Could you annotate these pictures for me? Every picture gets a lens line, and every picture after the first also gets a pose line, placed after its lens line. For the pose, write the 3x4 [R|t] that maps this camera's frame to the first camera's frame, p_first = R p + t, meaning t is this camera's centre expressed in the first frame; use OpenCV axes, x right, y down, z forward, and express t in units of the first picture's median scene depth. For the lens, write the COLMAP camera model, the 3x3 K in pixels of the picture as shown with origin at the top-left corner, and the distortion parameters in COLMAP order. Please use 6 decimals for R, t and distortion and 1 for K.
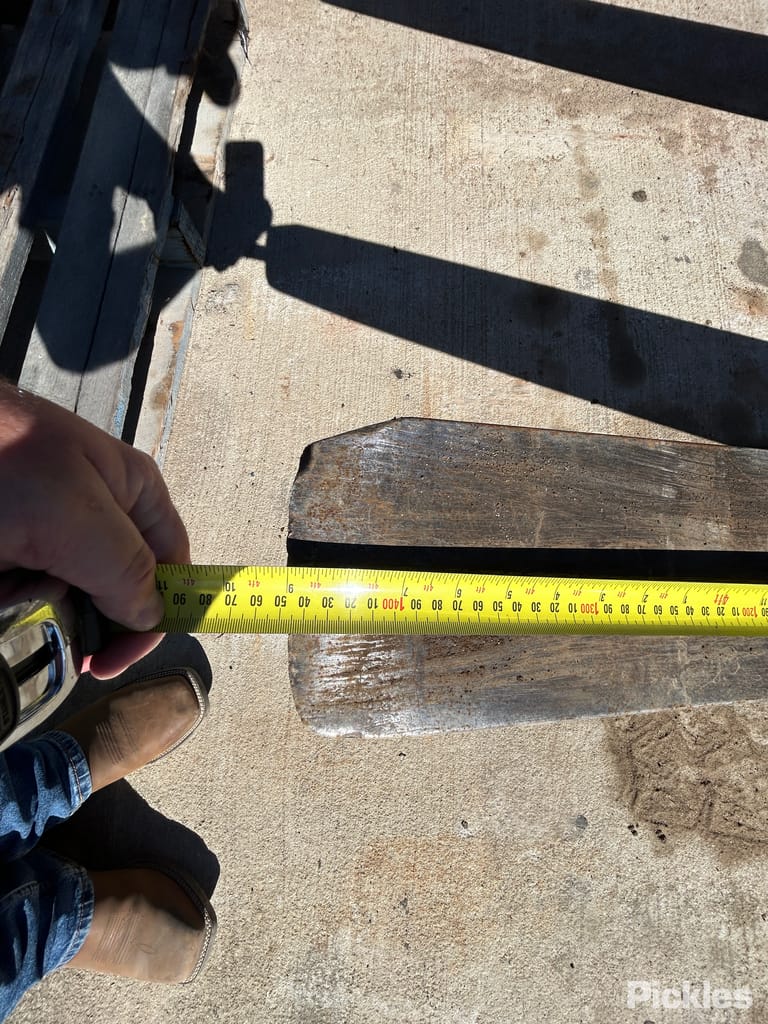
lens RADIAL K [[413.4, 0, 384.0], [0, 413.4, 512.0], [0, 0, 1]] dist [-0.000975, 0.000303]
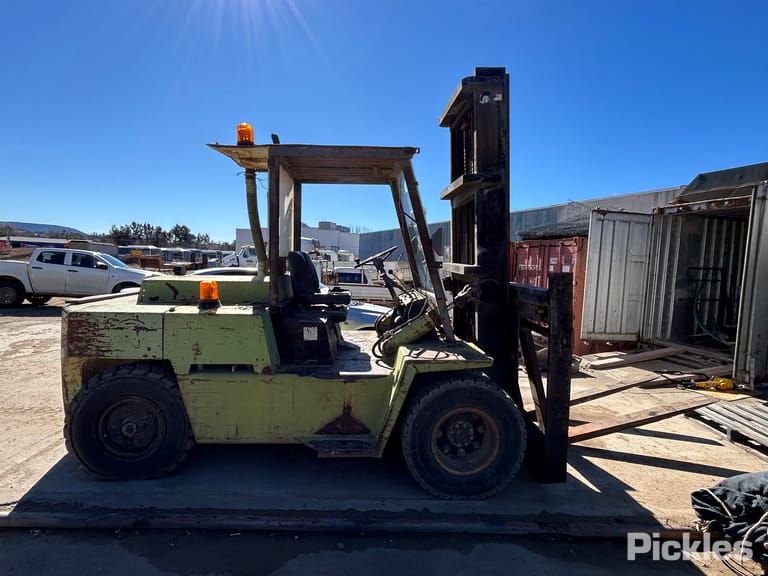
lens RADIAL K [[425.8, 0, 382.0], [0, 425.8, 285.0], [0, 0, 1]] dist [-0.004025, 0.000546]
pose [[-0.998986, -0.010919, -0.043667, 3.869700], [-0.044754, 0.137465, 0.989495, -5.535643], [-0.004802, 0.990446, -0.137814, -0.162877]]
